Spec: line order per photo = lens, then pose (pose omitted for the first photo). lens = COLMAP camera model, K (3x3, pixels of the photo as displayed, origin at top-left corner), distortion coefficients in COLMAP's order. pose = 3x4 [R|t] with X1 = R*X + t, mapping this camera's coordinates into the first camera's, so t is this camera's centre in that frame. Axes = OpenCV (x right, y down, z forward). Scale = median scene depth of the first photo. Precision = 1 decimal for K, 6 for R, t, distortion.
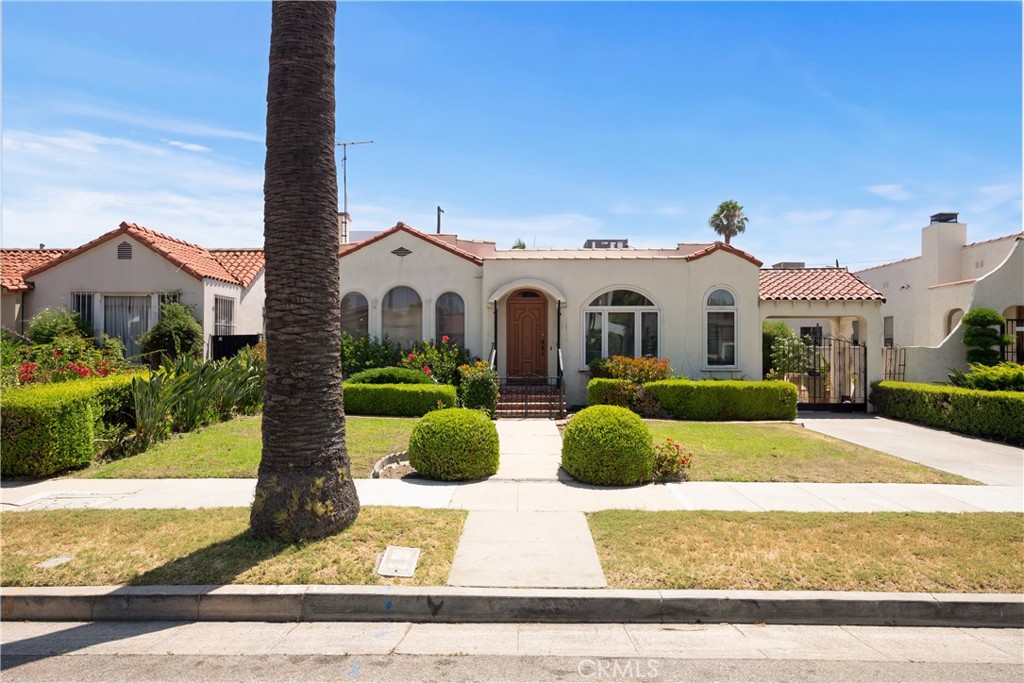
lens RADIAL K [[683.0, 0, 511.5], [0, 683.0, 340.2], [0, 0, 1]] dist [0.005303, -0.000290]
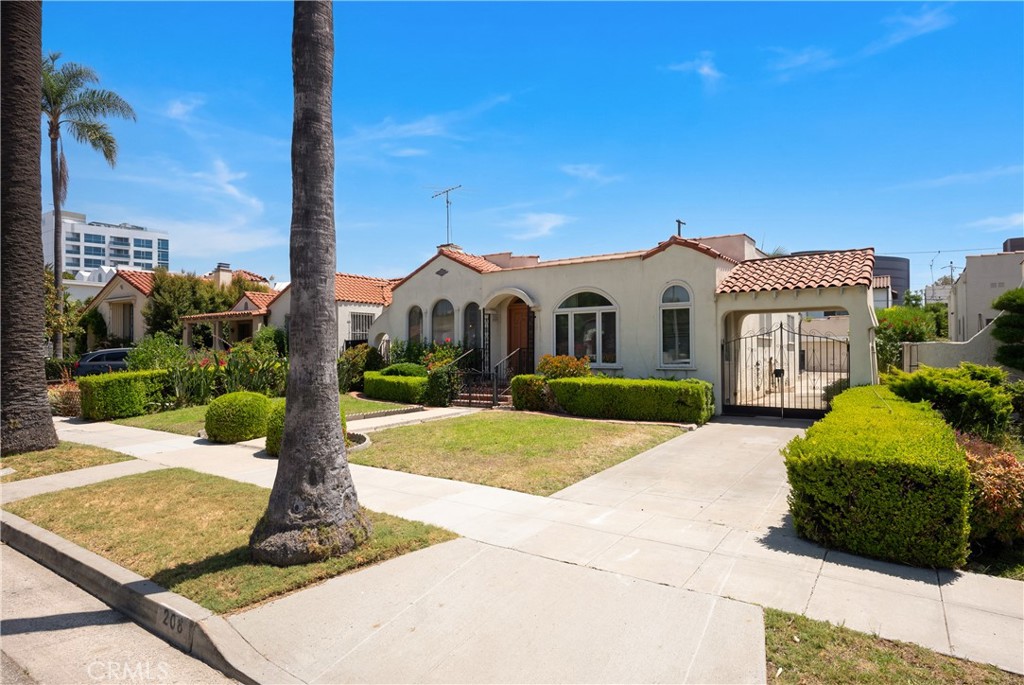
lens RADIAL K [[589.5, 0, 514.2], [0, 589.5, 346.1], [0, 0, 1]] dist [0.006467, 0.000397]
pose [[0.821663, -0.009162, -0.569901, 0.594003], [0.012533, 0.999919, 0.001994, 0.006855], [0.569836, -0.008781, 0.821711, 0.187195]]
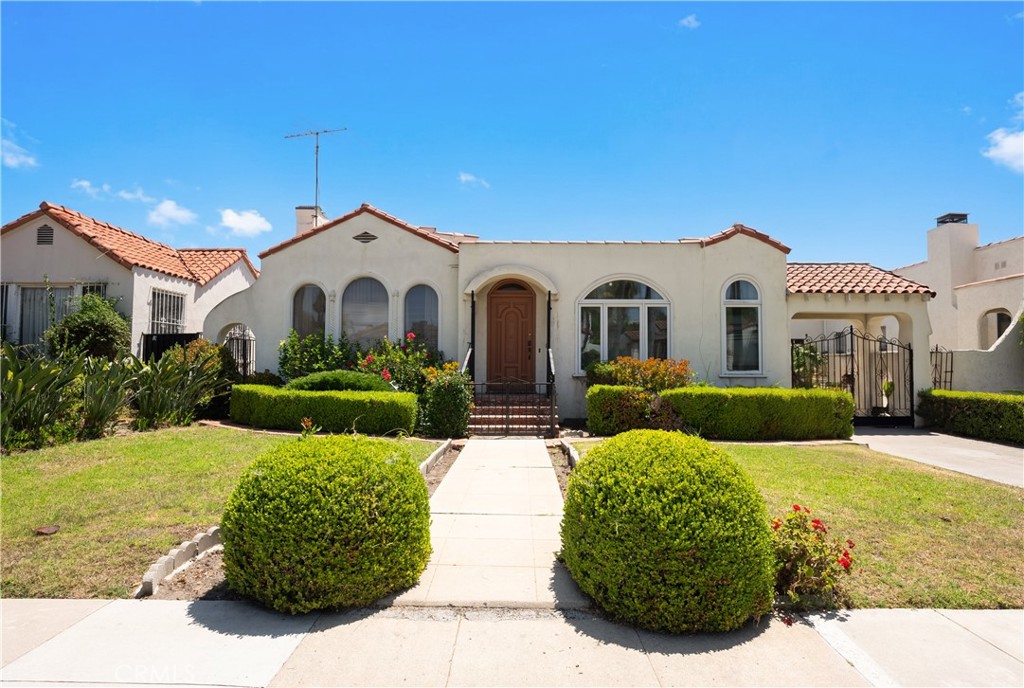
lens RADIAL K [[523.9, 0, 512.6], [0, 523.9, 346.8], [0, 0, 1]] dist [-0.015313, 0.000031]
pose [[0.999967, 0.004363, 0.006879, 0.020697], [-0.004163, 0.999576, -0.028825, 0.027259], [-0.007002, 0.028795, 0.999561, 0.362160]]
